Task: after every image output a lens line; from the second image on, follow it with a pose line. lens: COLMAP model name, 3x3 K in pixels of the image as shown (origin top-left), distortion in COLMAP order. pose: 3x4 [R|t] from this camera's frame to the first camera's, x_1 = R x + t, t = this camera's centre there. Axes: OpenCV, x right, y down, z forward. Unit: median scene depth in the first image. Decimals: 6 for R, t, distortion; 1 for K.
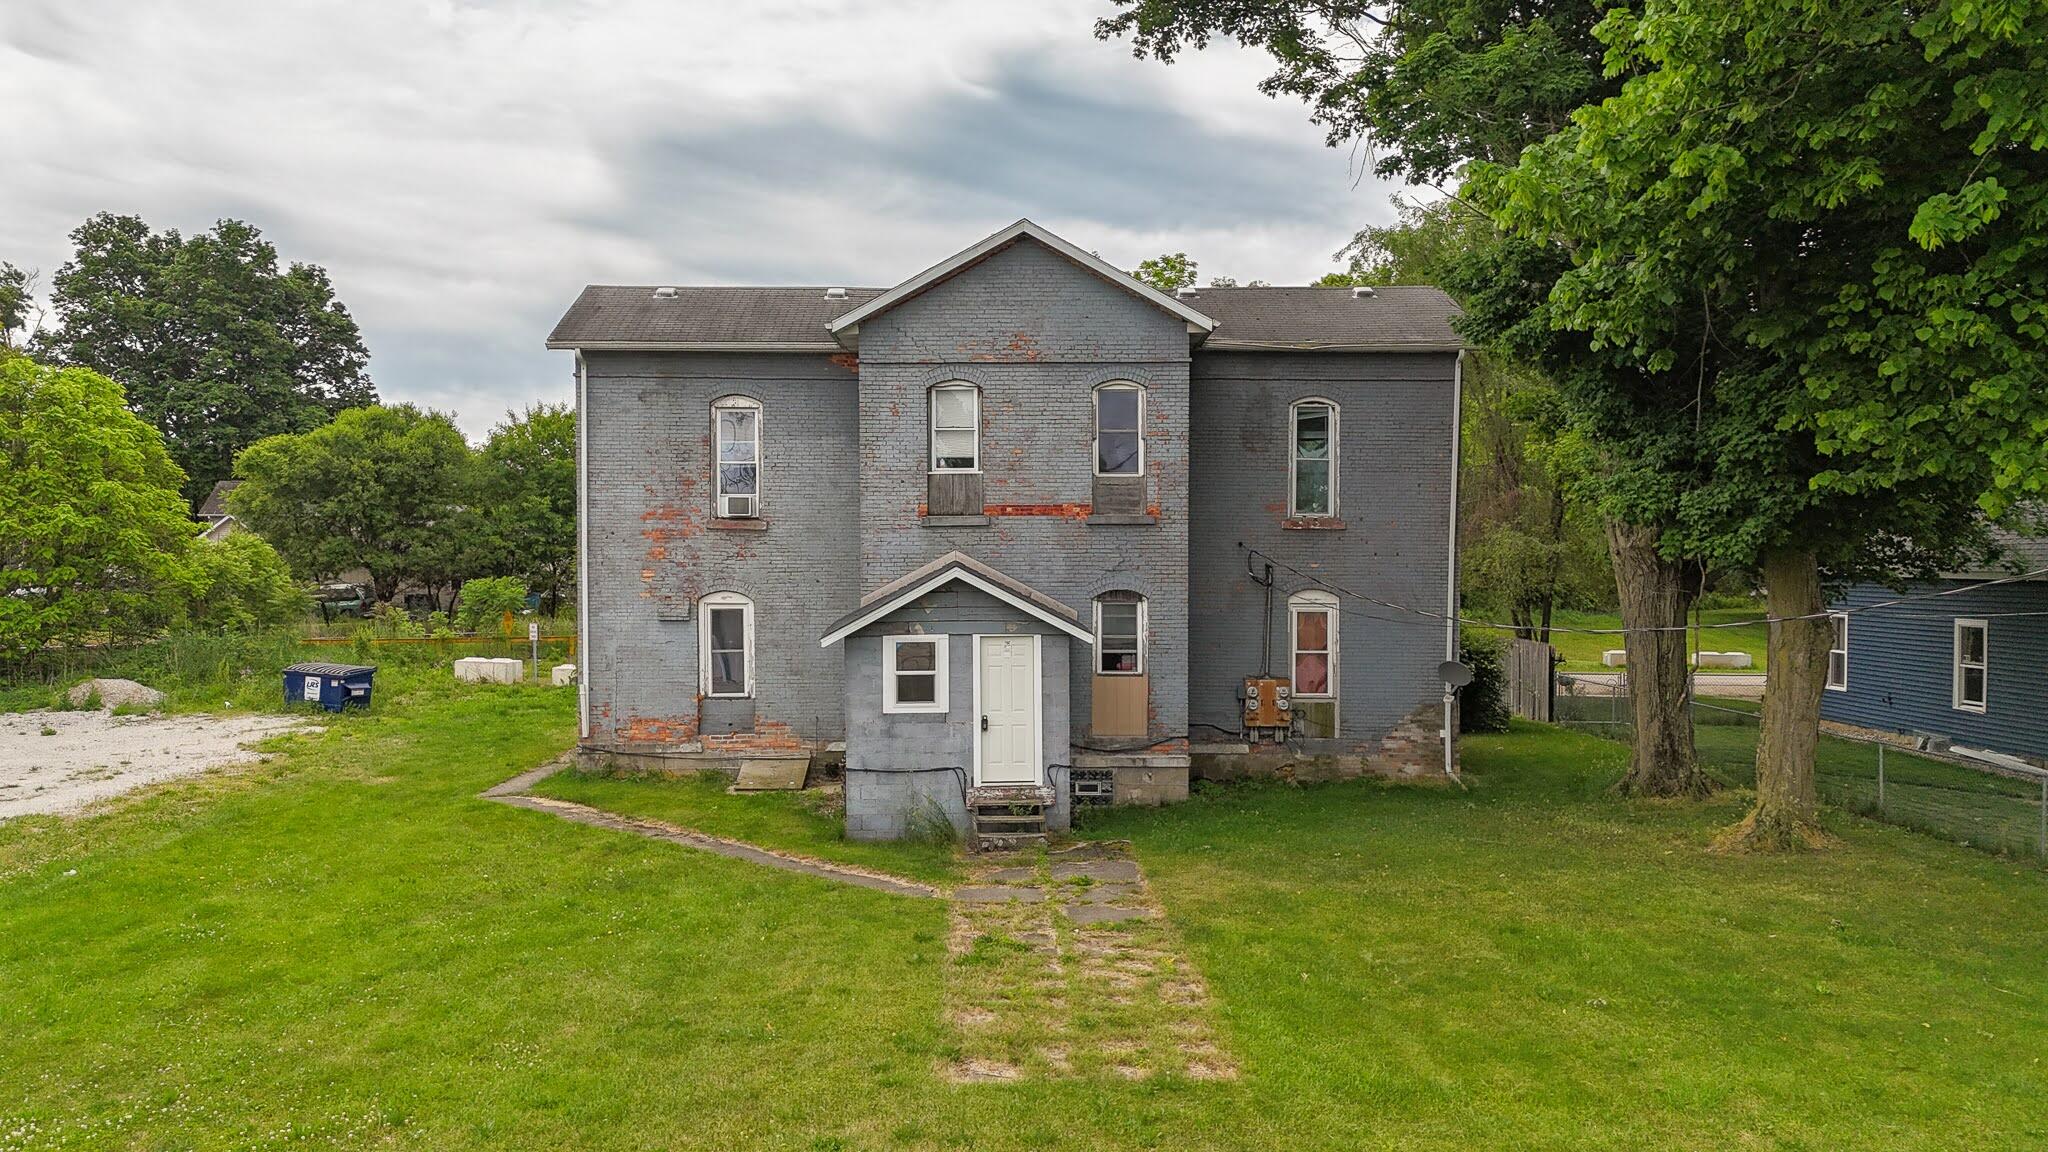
lens RADIAL K [[1560.7, 0, 1017.3], [0, 1560.7, 583.6], [0, 0, 1]] dist [0.070583, -0.065271]
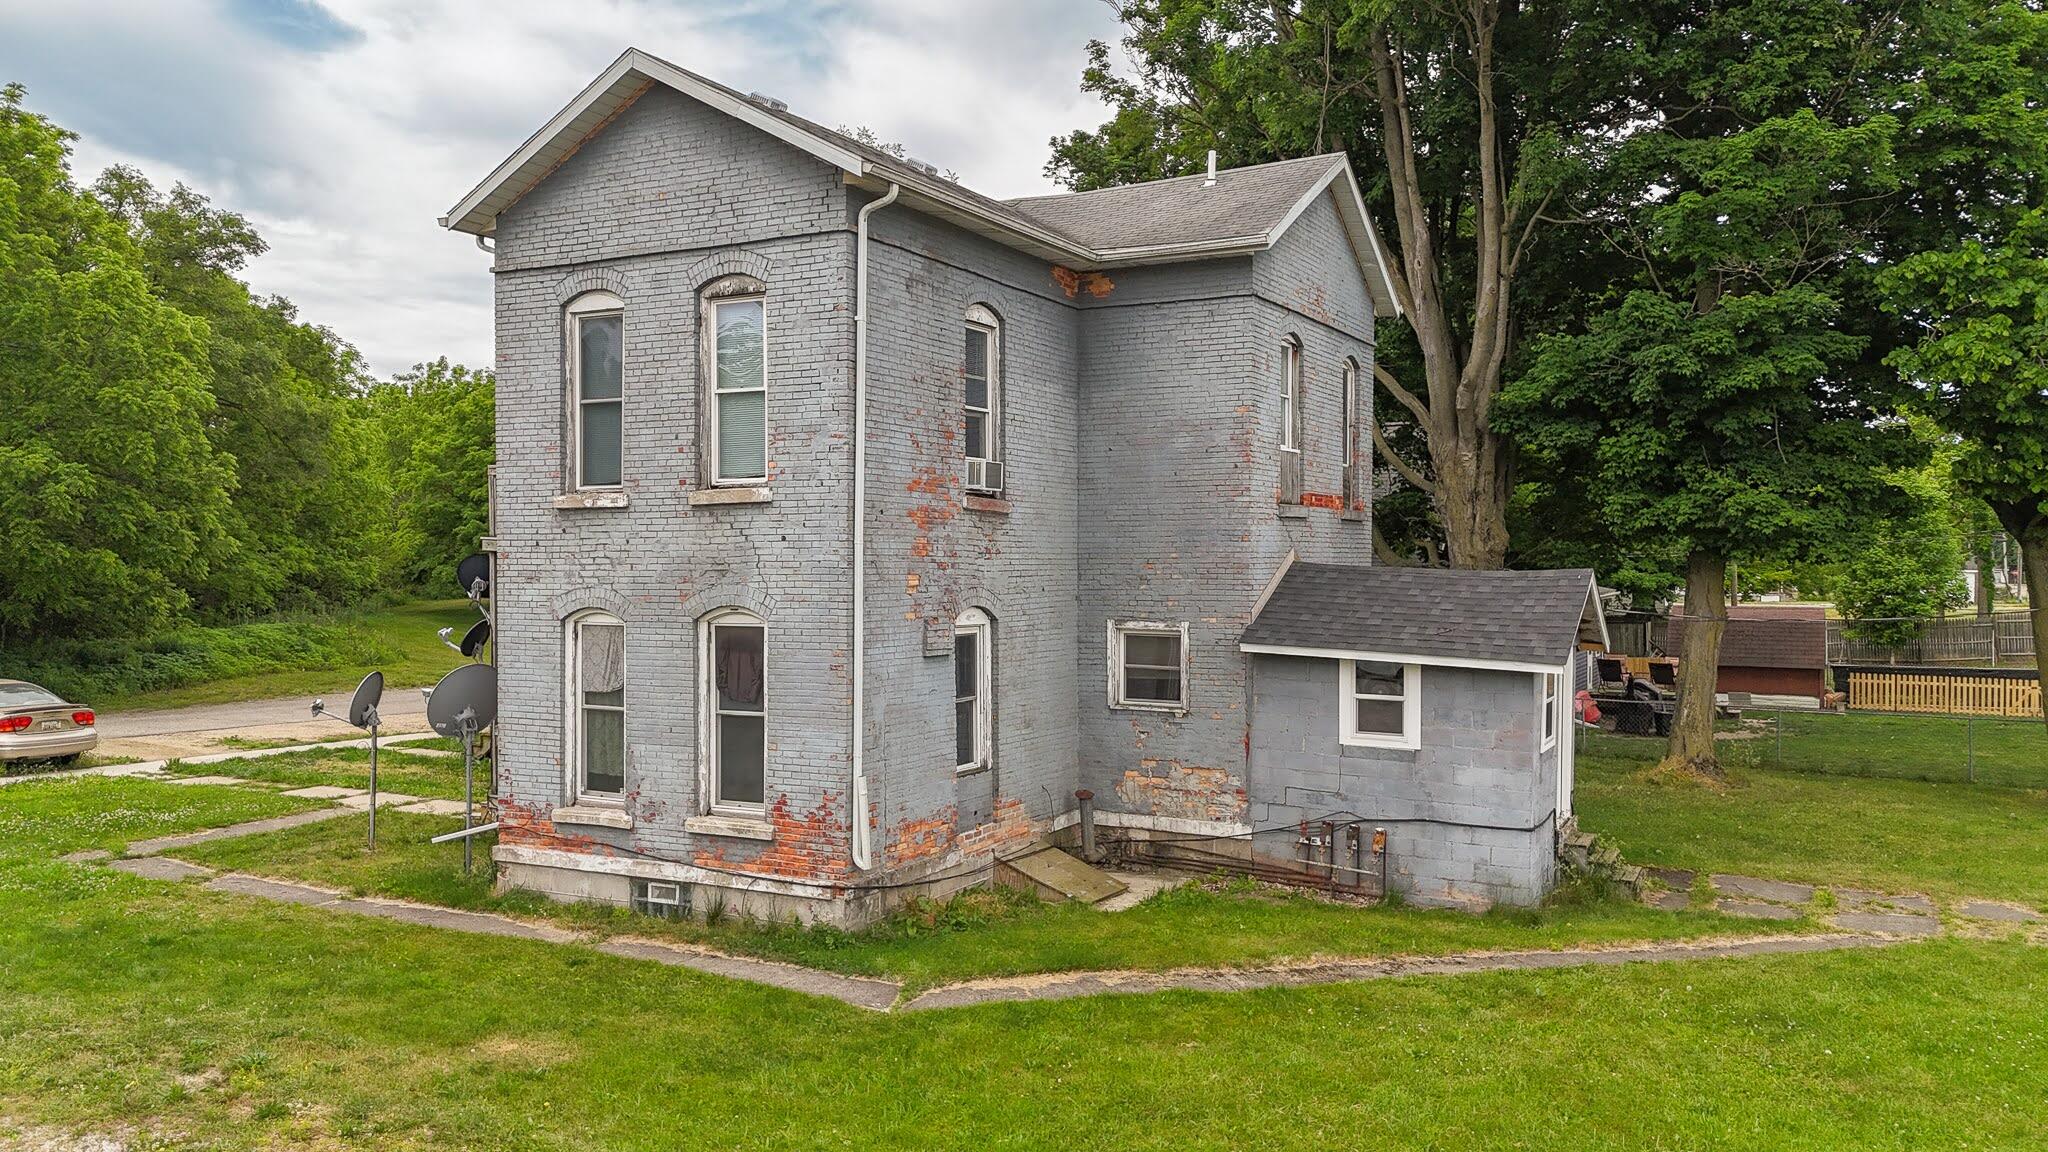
lens RADIAL K [[1560.7, 0, 1023.6], [0, 1560.7, 572.8], [0, 0, 1]] dist [0.070583, -0.065271]
pose [[0.491539, -0.004631, 0.870843, -0.793860], [0.005731, 0.999981, 0.002084, -0.011124], [-0.870837, 0.003966, 0.491557, 0.719507]]
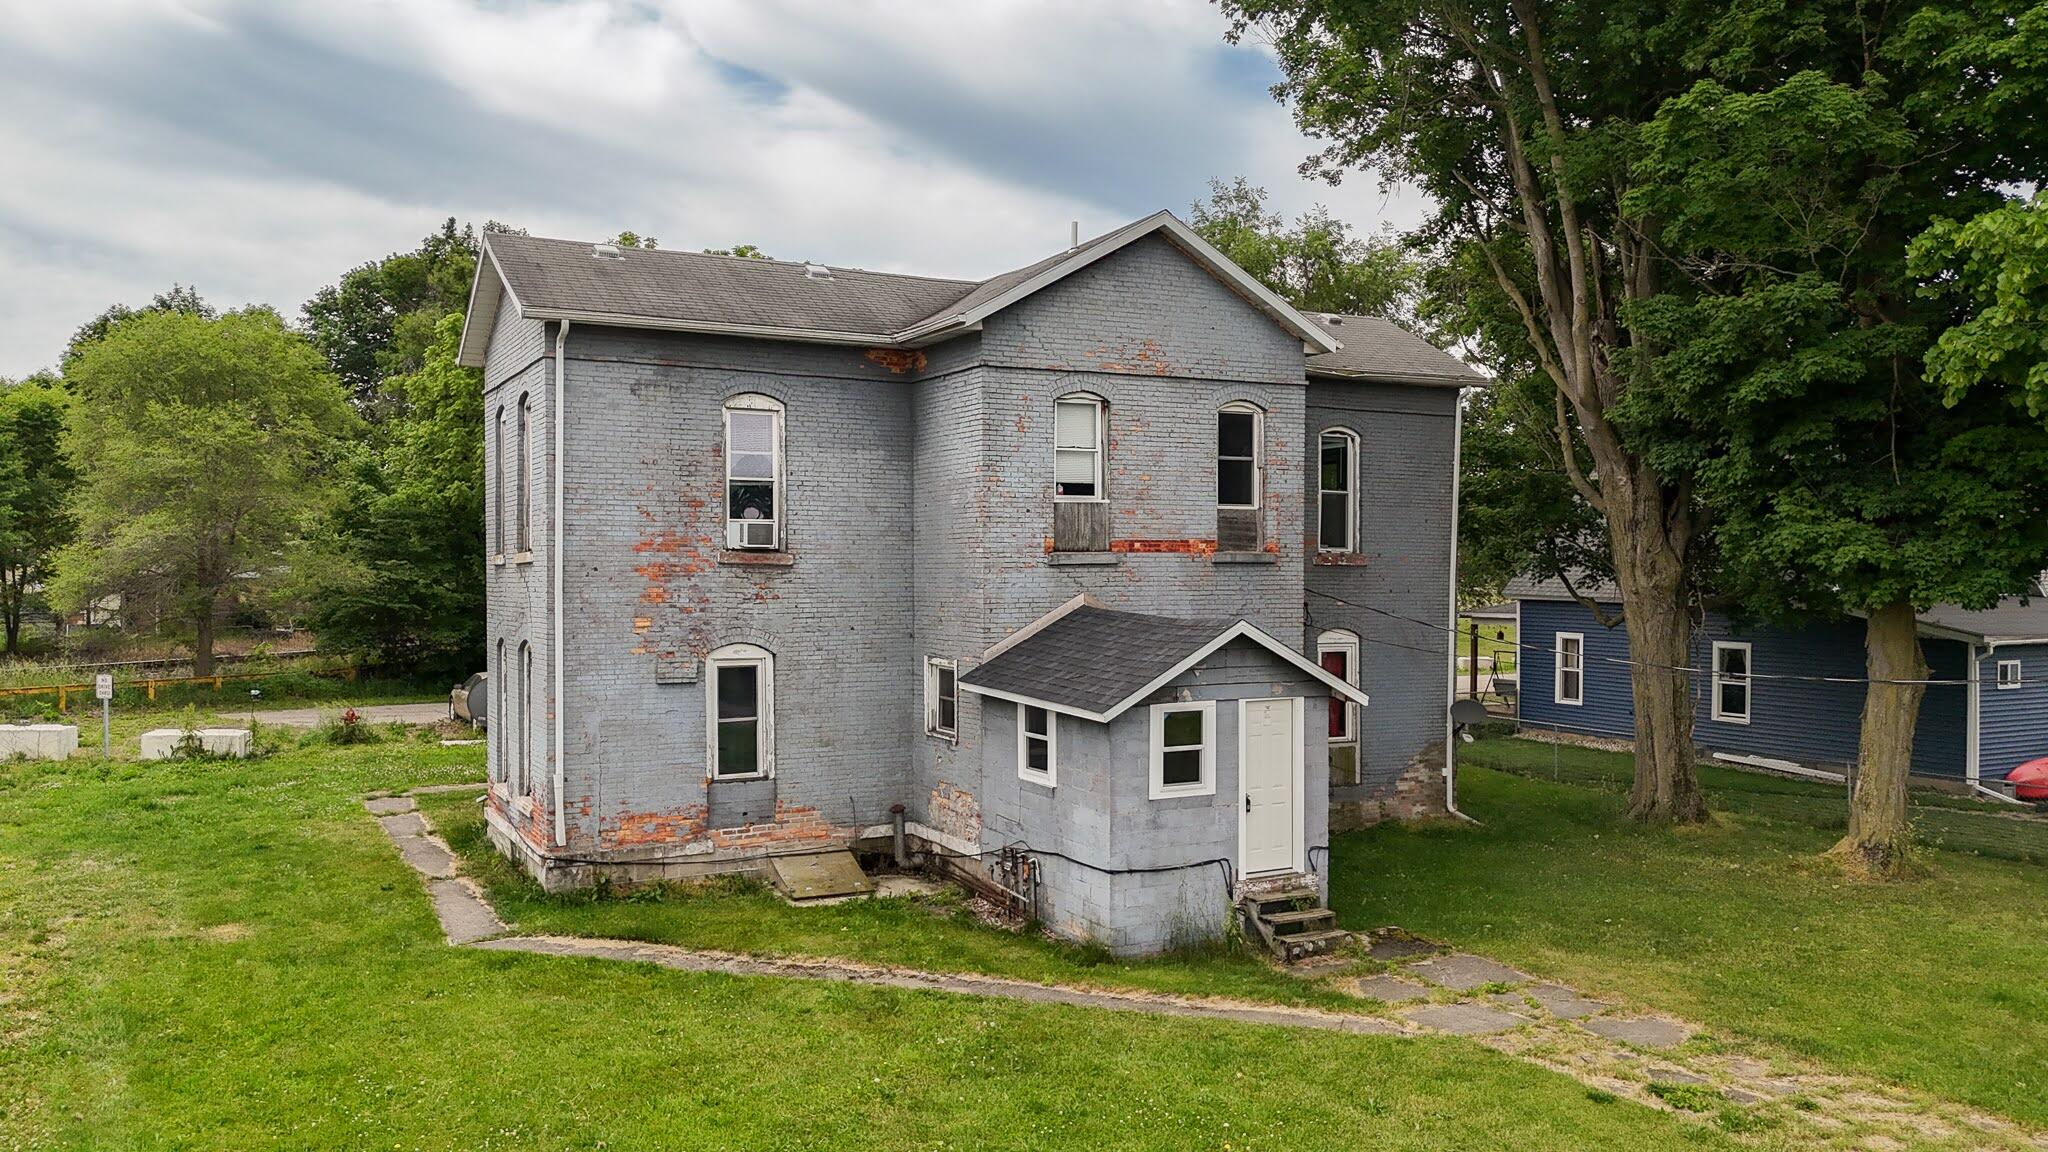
lens RADIAL K [[1560.7, 0, 1032.9], [0, 1560.7, 576.0], [0, 0, 1]] dist [0.070583, -0.065271]
pose [[0.891257, -0.001456, 0.453496, -0.442826], [0.003701, 0.999985, -0.004063, -0.026977], [-0.453484, 0.005299, 0.891249, 0.256421]]
